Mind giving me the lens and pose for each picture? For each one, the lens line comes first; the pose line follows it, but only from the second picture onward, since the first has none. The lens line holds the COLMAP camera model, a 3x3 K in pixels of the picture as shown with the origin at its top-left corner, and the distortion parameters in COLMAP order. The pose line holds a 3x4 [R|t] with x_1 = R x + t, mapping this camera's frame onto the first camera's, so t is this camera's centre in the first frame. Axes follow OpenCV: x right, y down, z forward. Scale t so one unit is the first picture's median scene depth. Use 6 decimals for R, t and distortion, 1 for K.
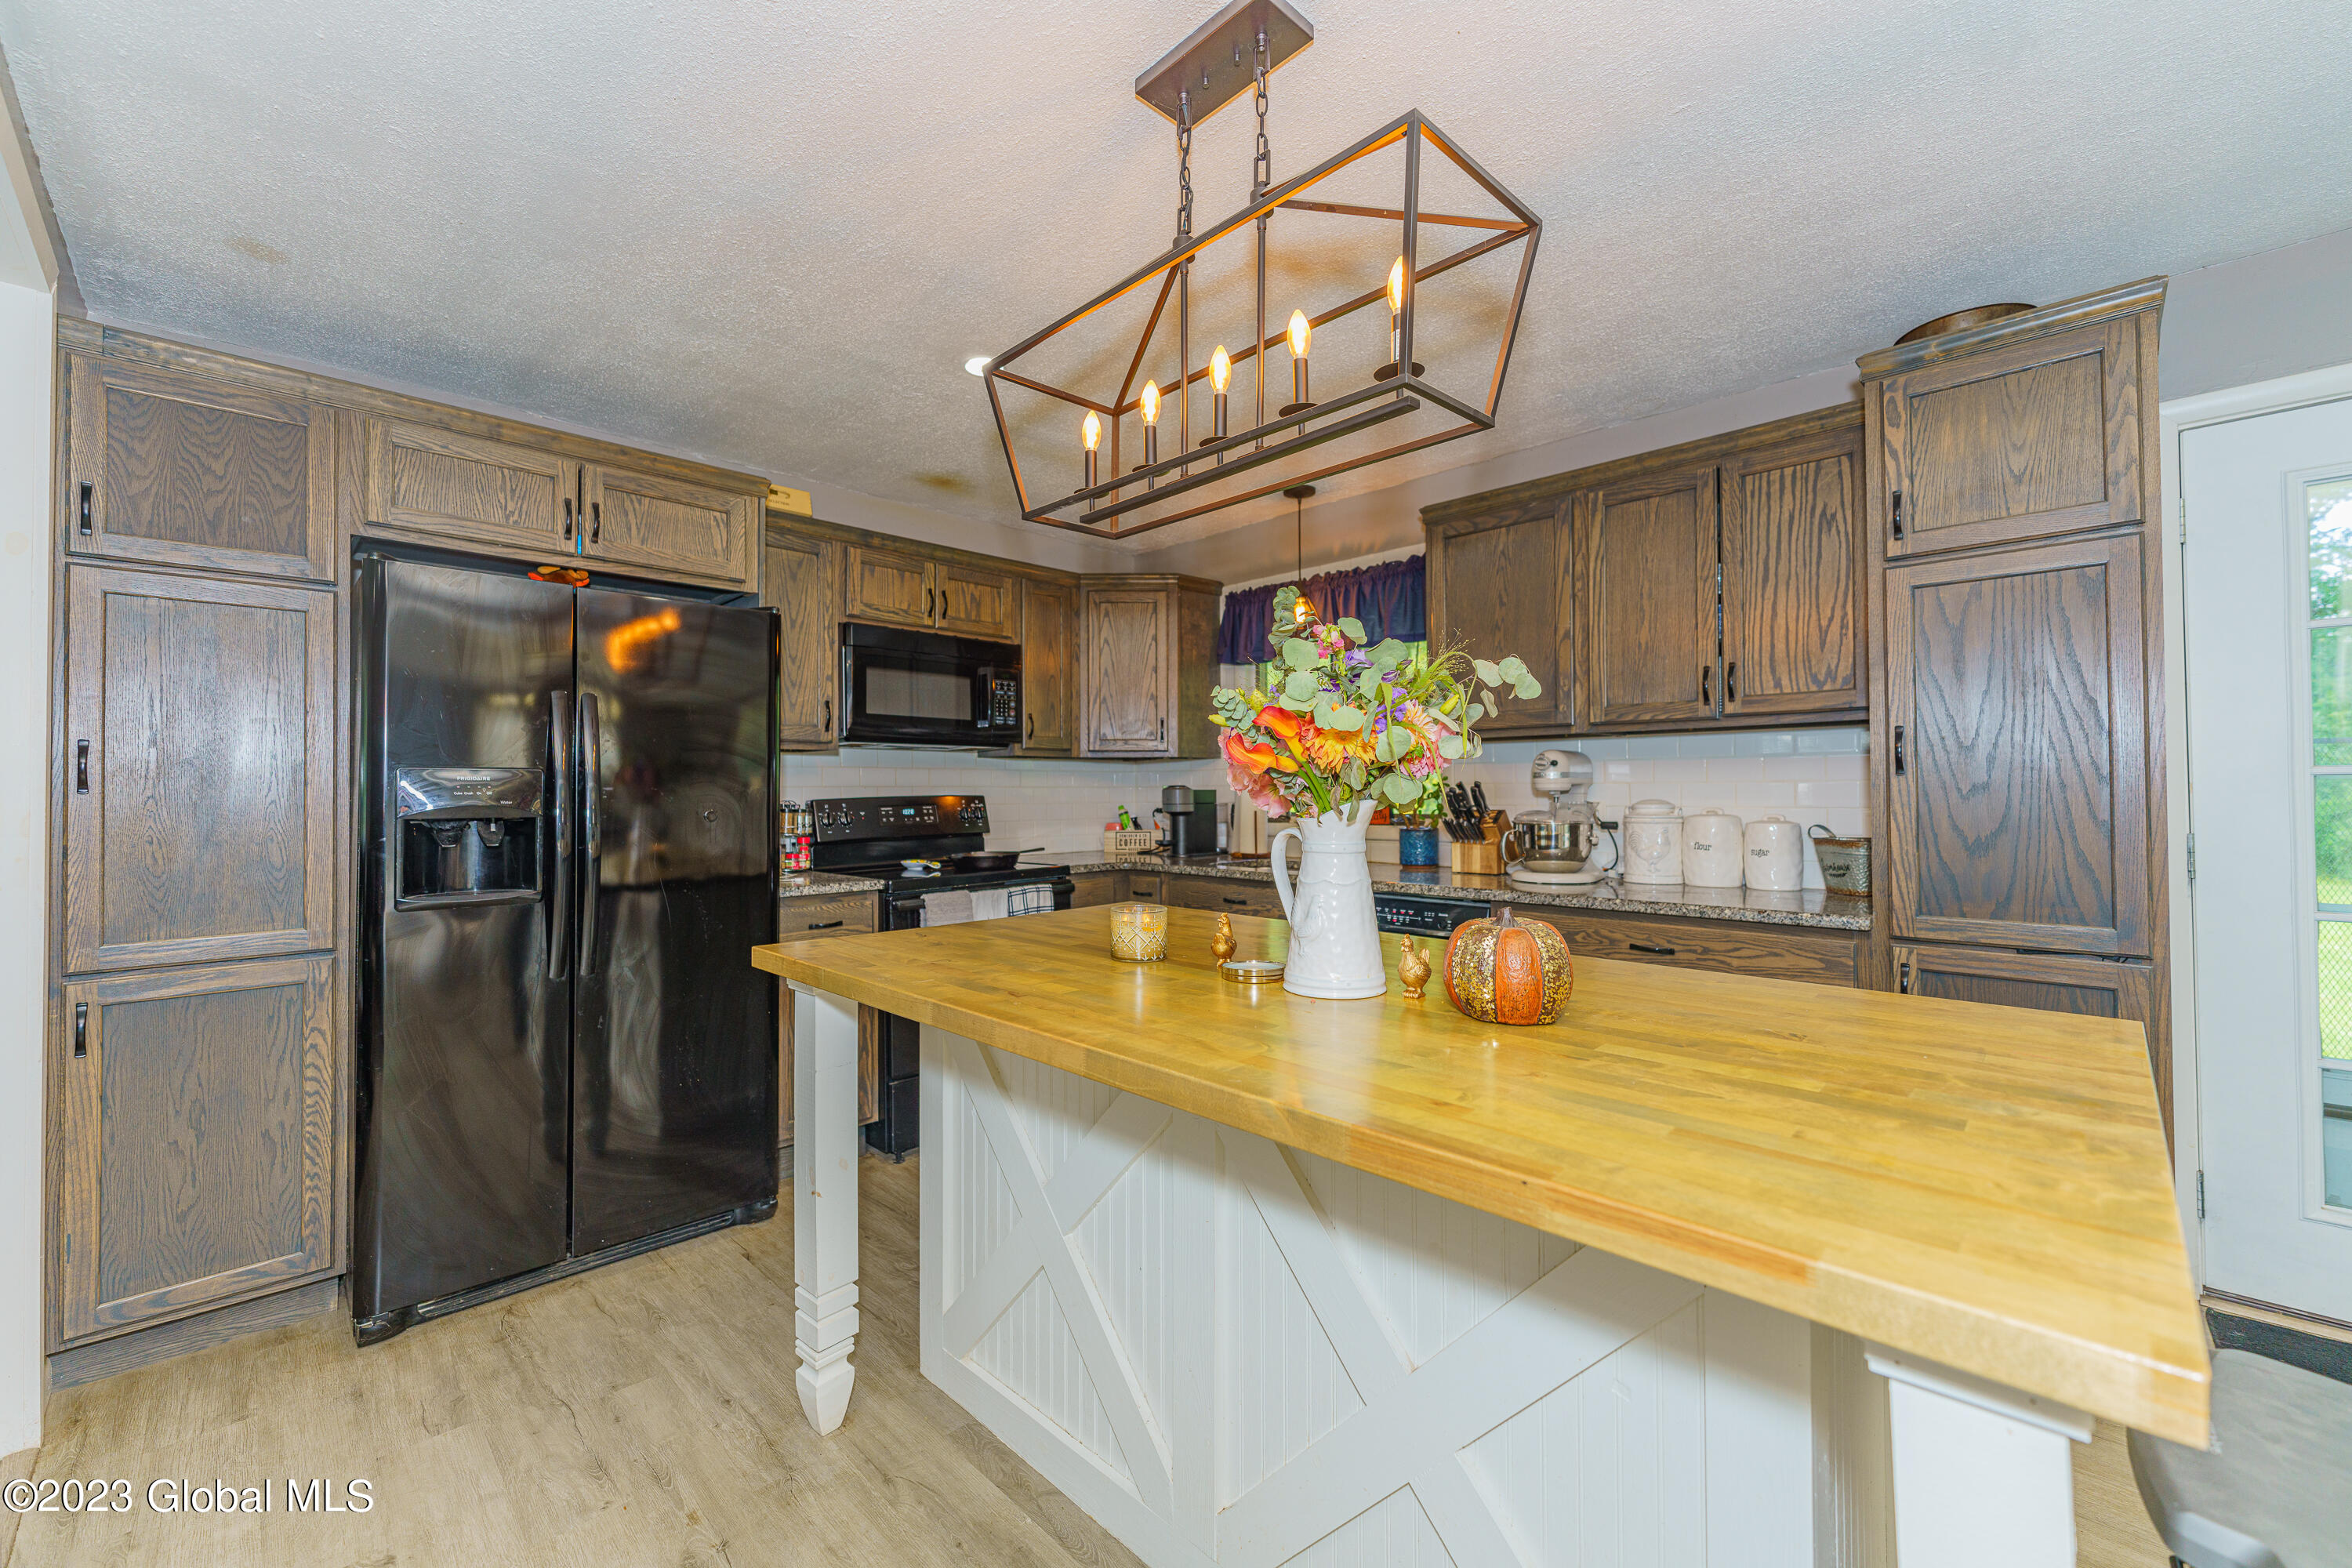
lens RADIAL K [[938.7, 0, 1174.4], [0, 938.7, 777.8], [0, 0, 1]] dist [0.004942, -0.000183]
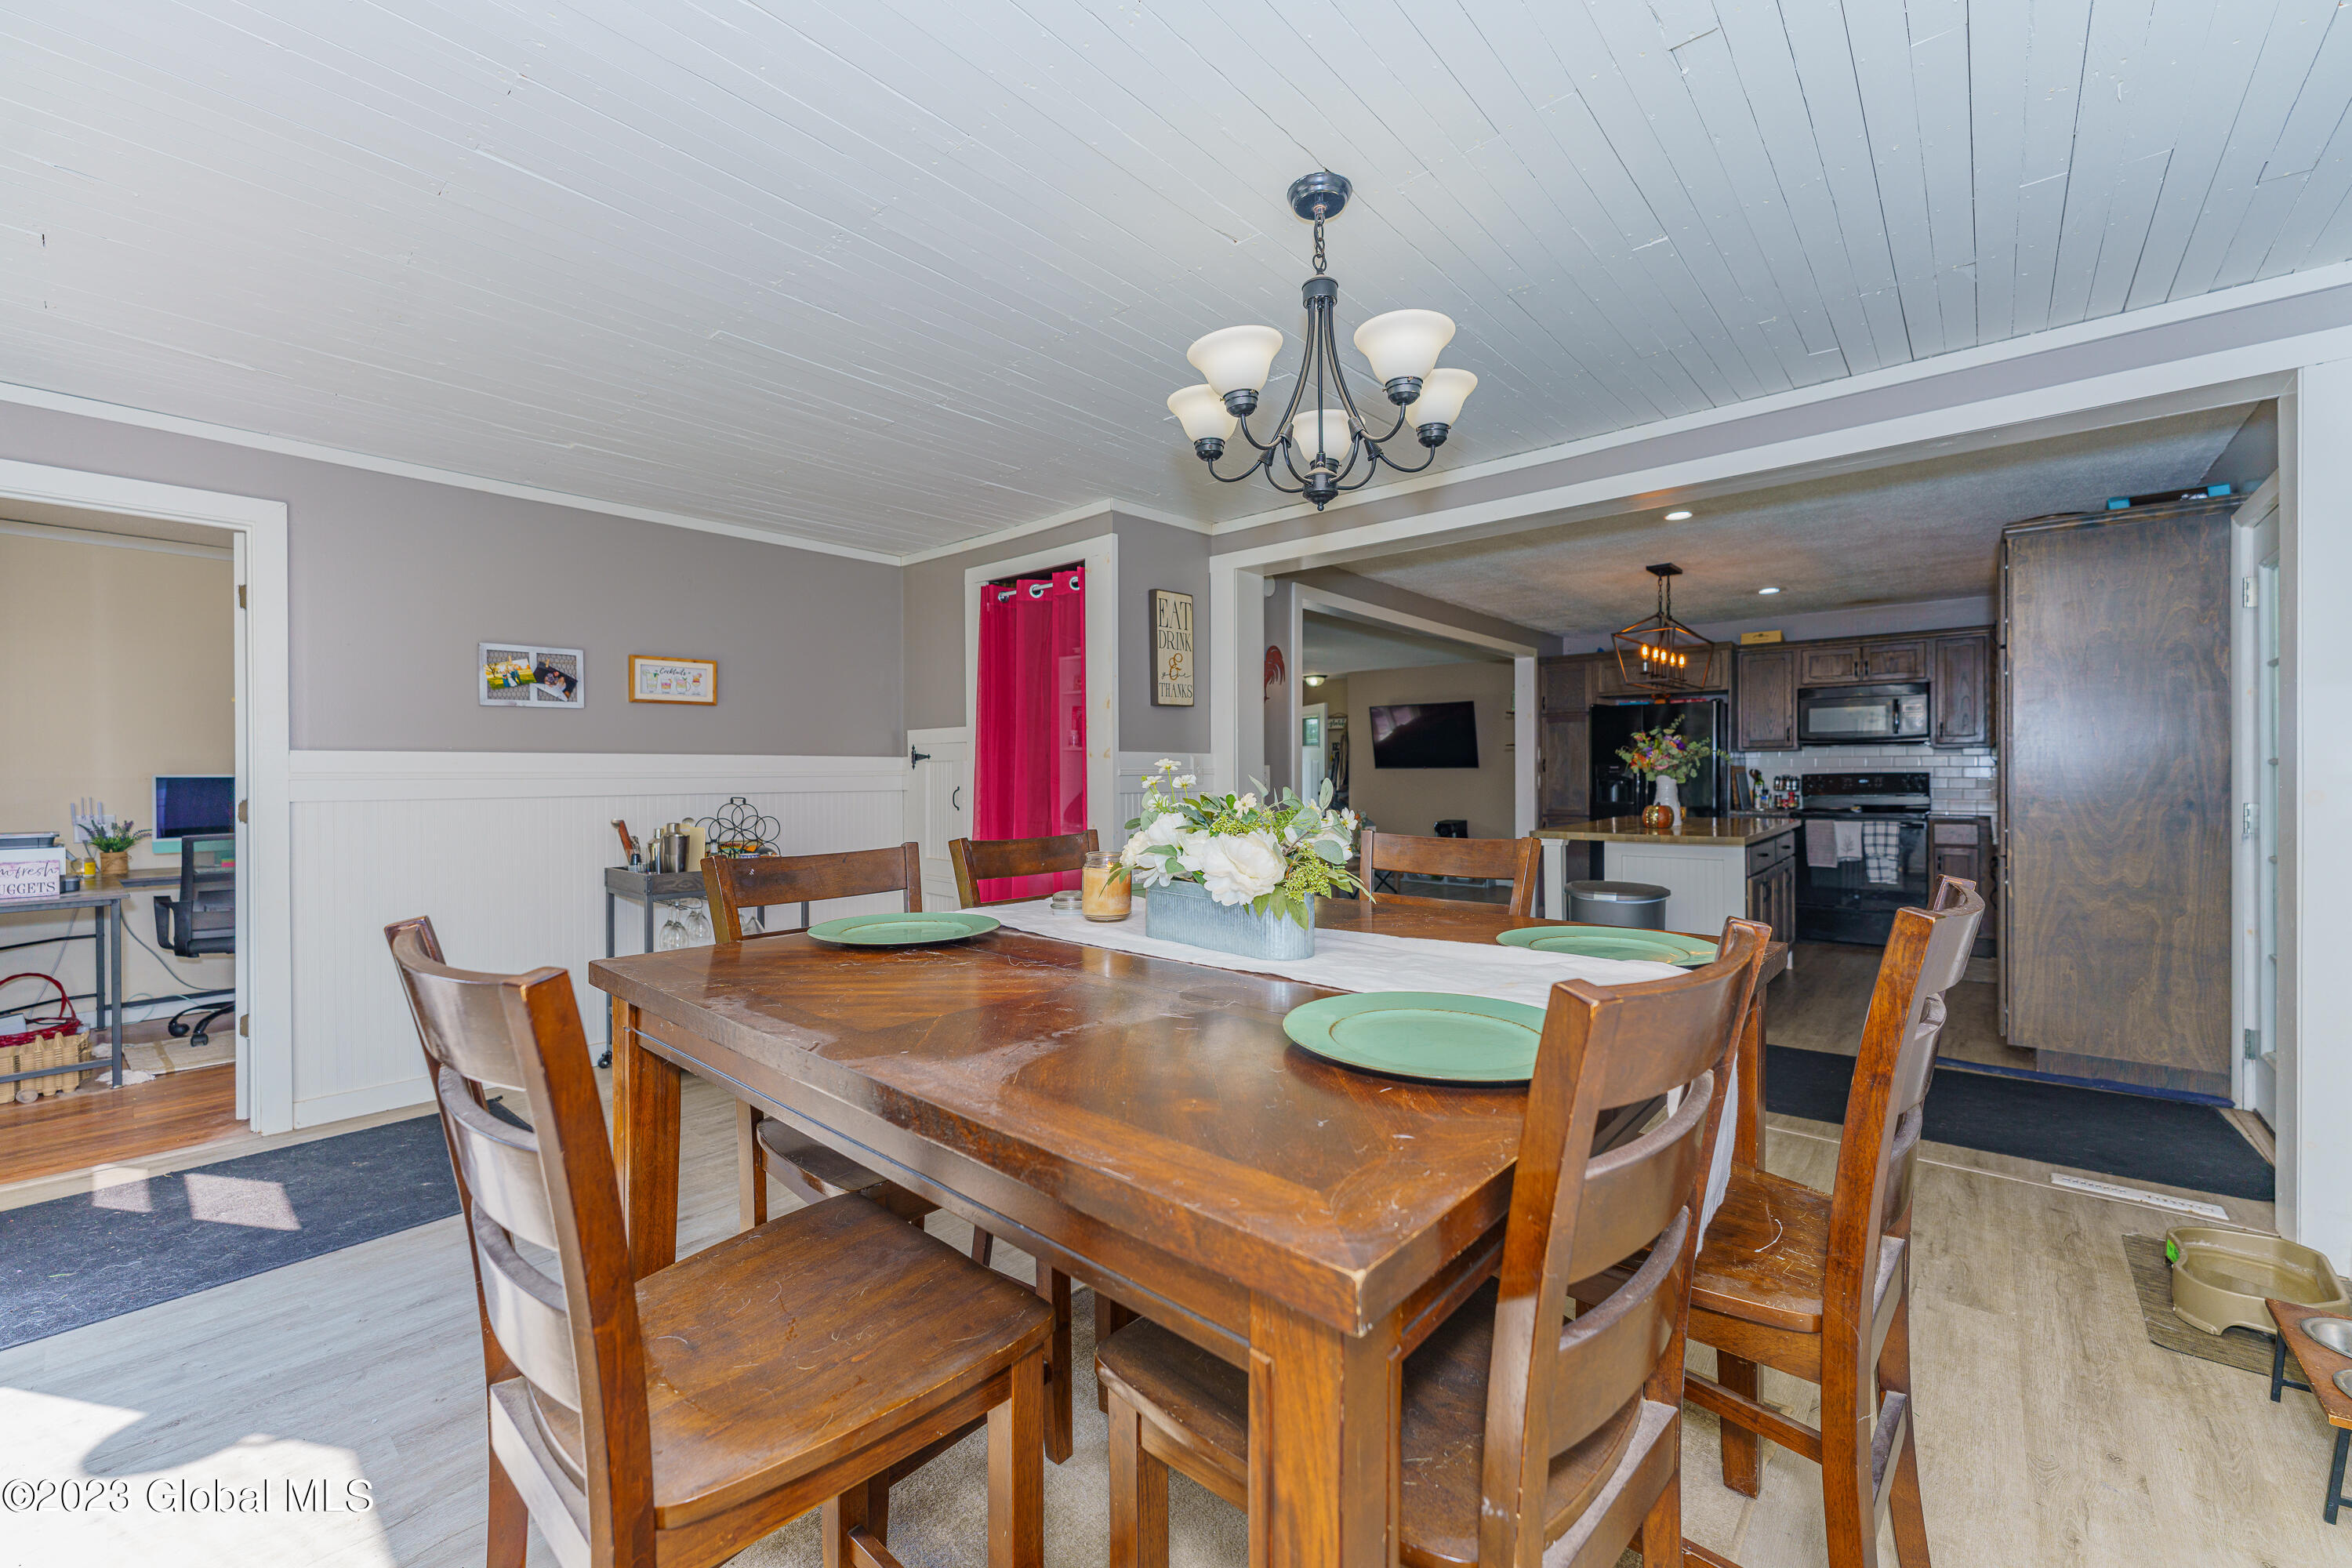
lens RADIAL K [[938.7, 0, 1171.9], [0, 938.7, 783.6], [0, 0, 1]] dist [0.004942, -0.000183]
pose [[0.066899, 0.016374, -0.997625, 2.030452], [0.021209, 0.999616, 0.017829, -0.028463], [0.997534, -0.022351, 0.066526, -0.654103]]
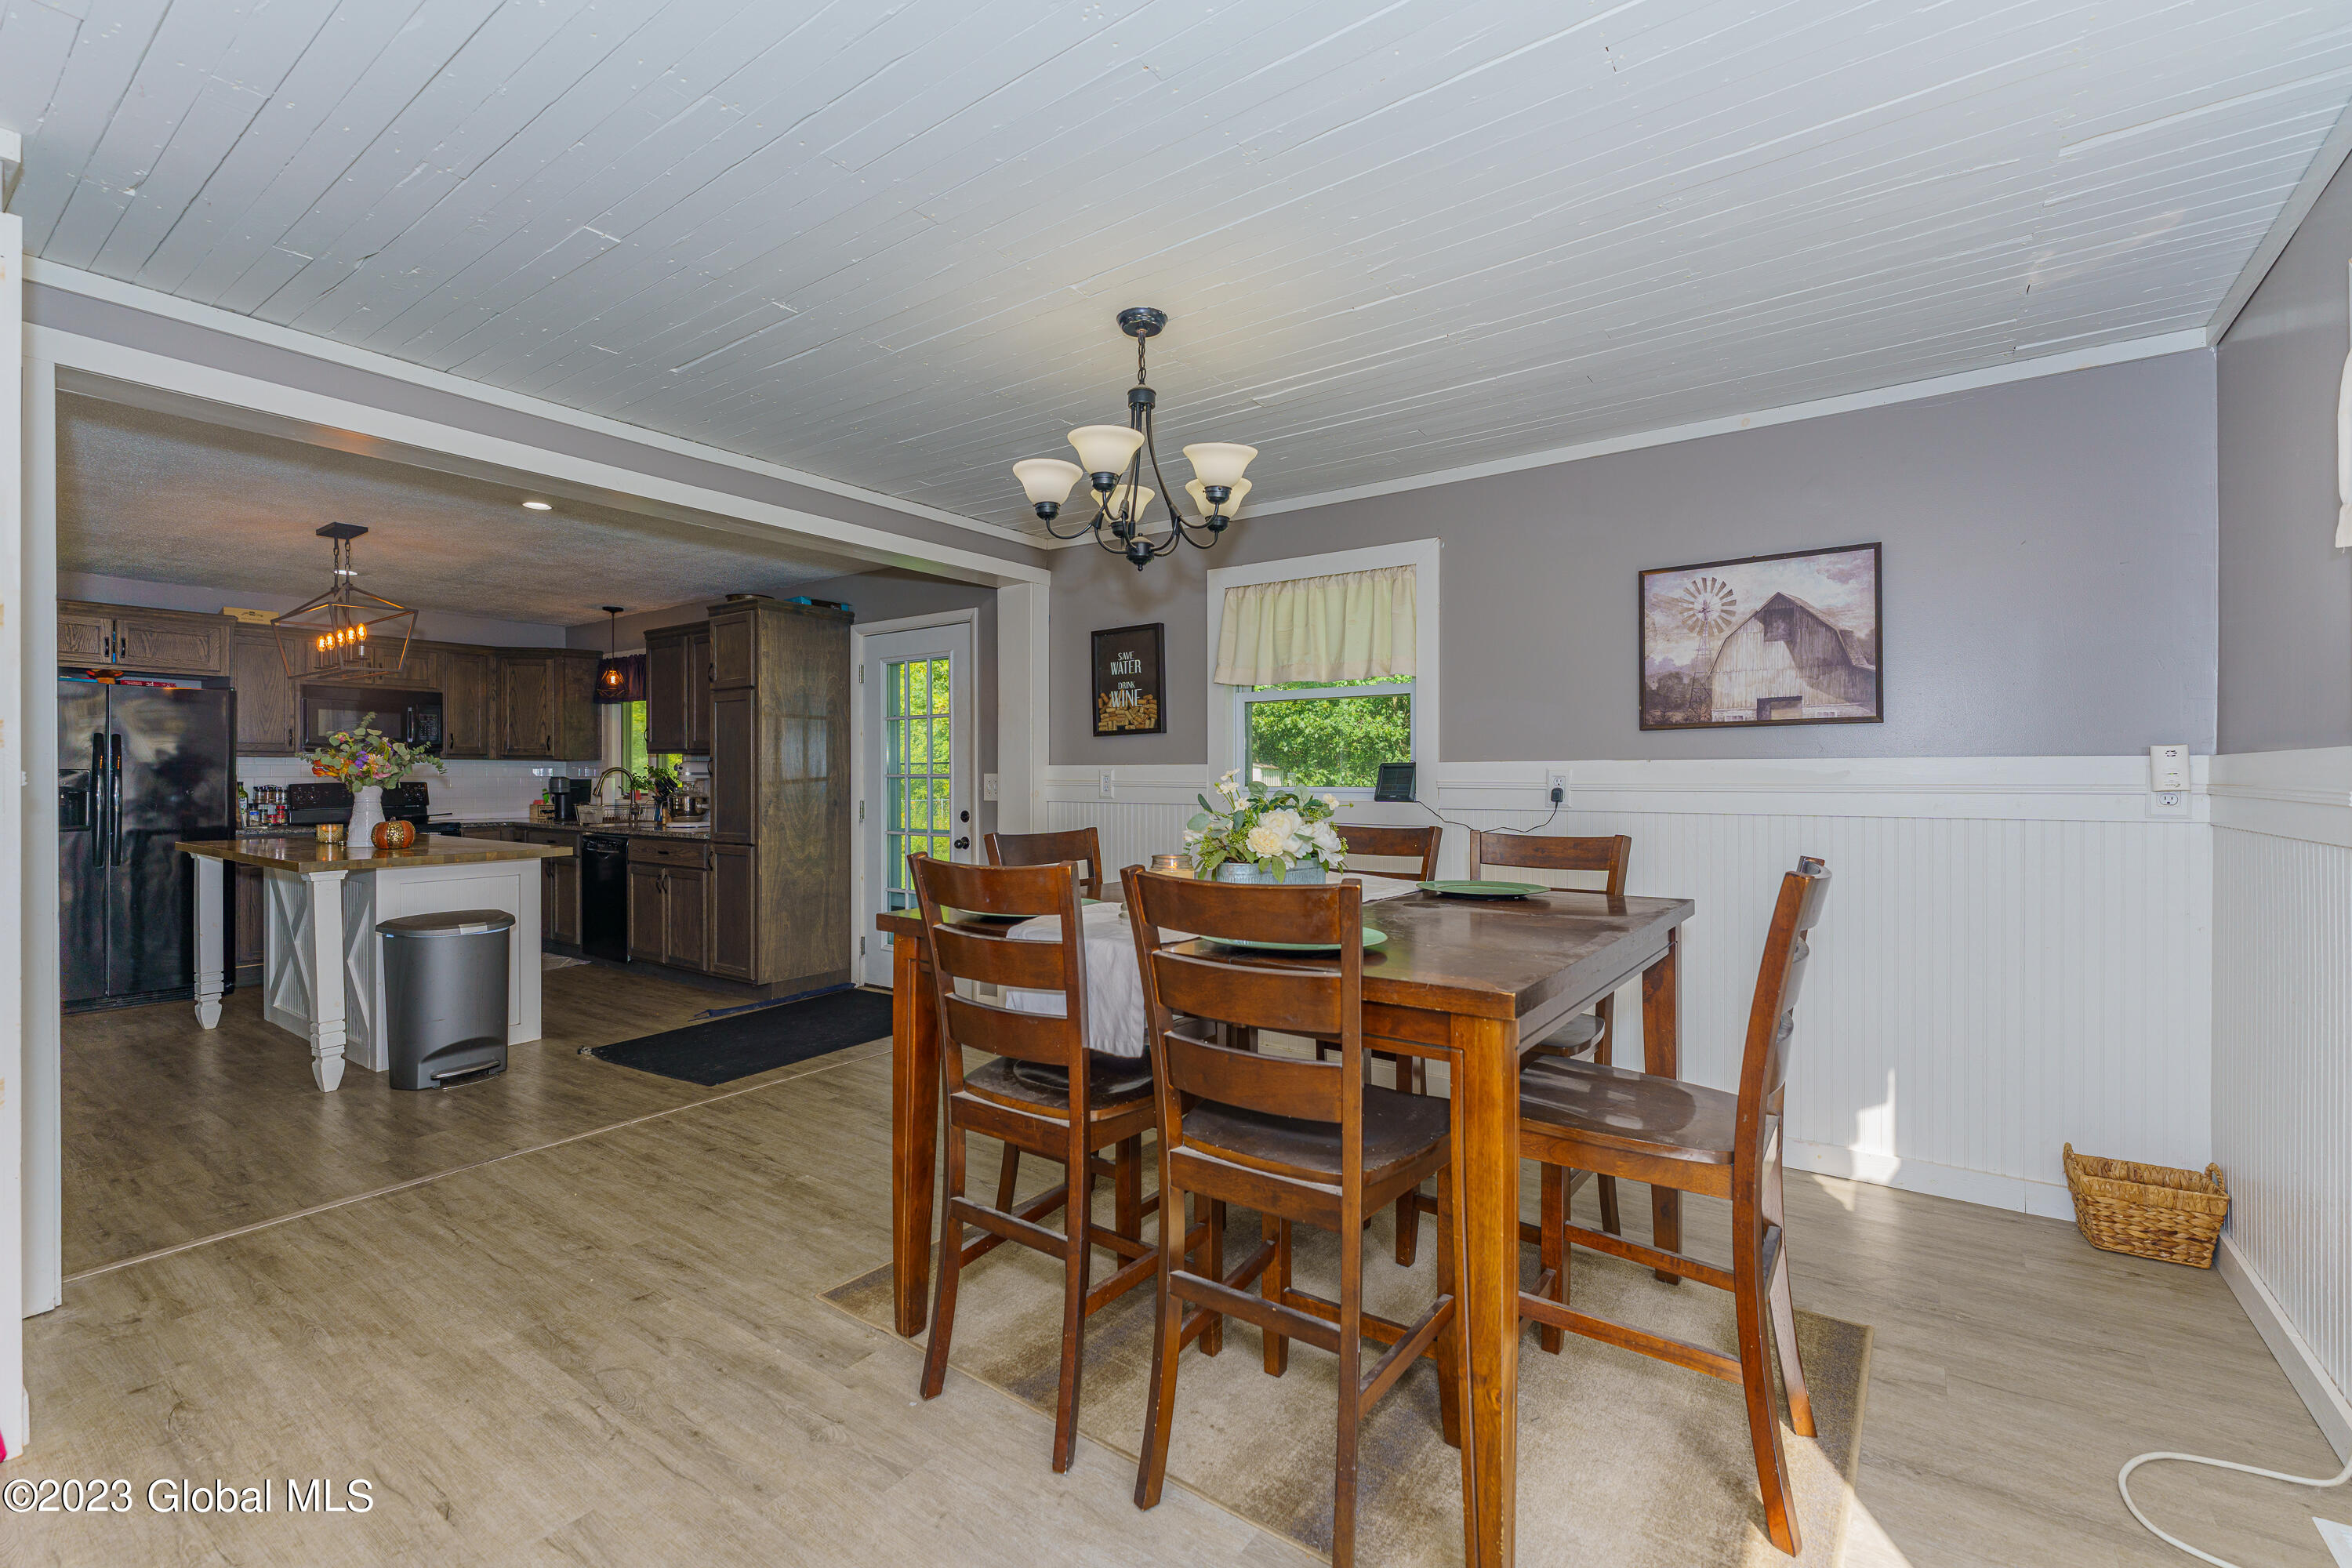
lens RADIAL K [[1011.4, 0, 1156.9], [0, 1011.4, 774.3], [0, 0, 1]] dist [0.002069, 0.000036]
pose [[0.987380, 0.004318, 0.158312, 1.176793], [-0.006709, 0.999871, 0.014570, -0.043274], [-0.158229, -0.015448, 0.987282, -1.437113]]
